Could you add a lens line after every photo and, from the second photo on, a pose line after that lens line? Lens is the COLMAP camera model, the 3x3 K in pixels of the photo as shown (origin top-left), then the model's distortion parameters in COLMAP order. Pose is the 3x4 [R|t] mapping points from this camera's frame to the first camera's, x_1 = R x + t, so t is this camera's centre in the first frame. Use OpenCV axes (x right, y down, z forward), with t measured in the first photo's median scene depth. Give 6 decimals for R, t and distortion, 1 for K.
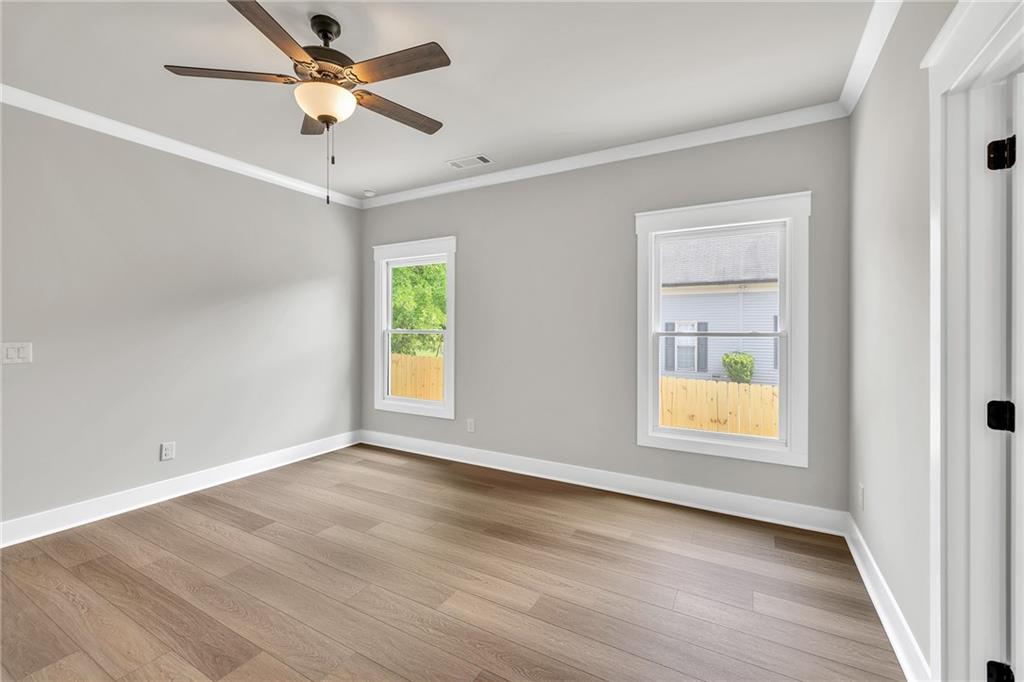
lens RADIAL K [[431.9, 0, 508.2], [0, 431.9, 331.8], [0, 0, 1]] dist [0.012320, -0.000056]
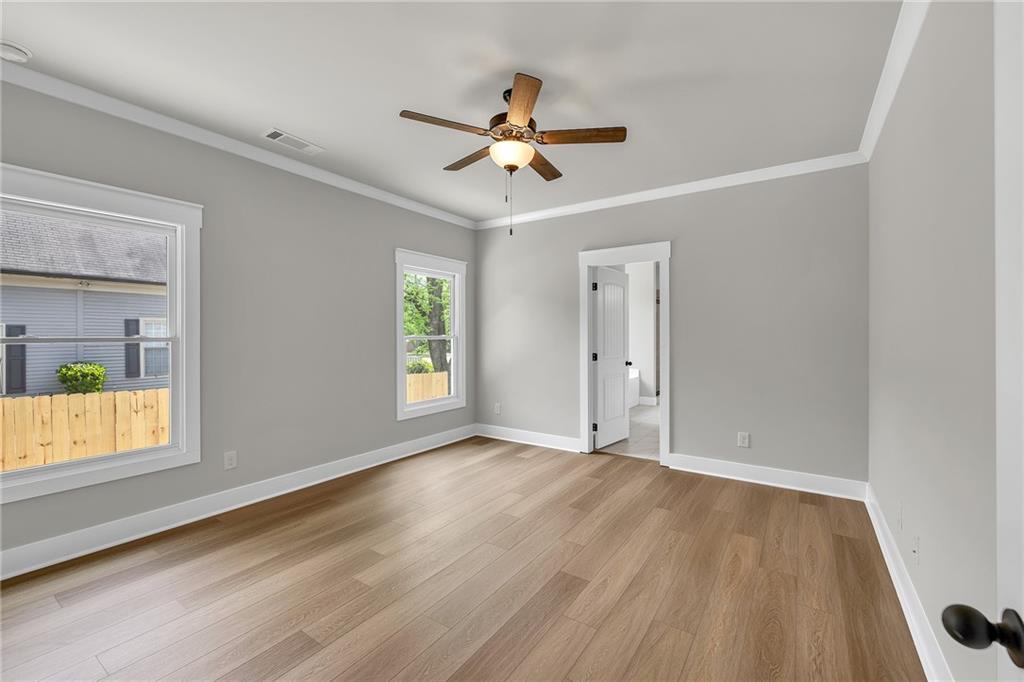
lens RADIAL K [[431.9, 0, 508.2], [0, 431.9, 331.8], [0, 0, 1]] dist [0.012320, -0.000056]
pose [[0.078999, 0.005131, 0.996862, -0.814229], [0.007064, 0.999959, -0.005707, -0.002070], [-0.996850, 0.007493, 0.078959, 0.445427]]
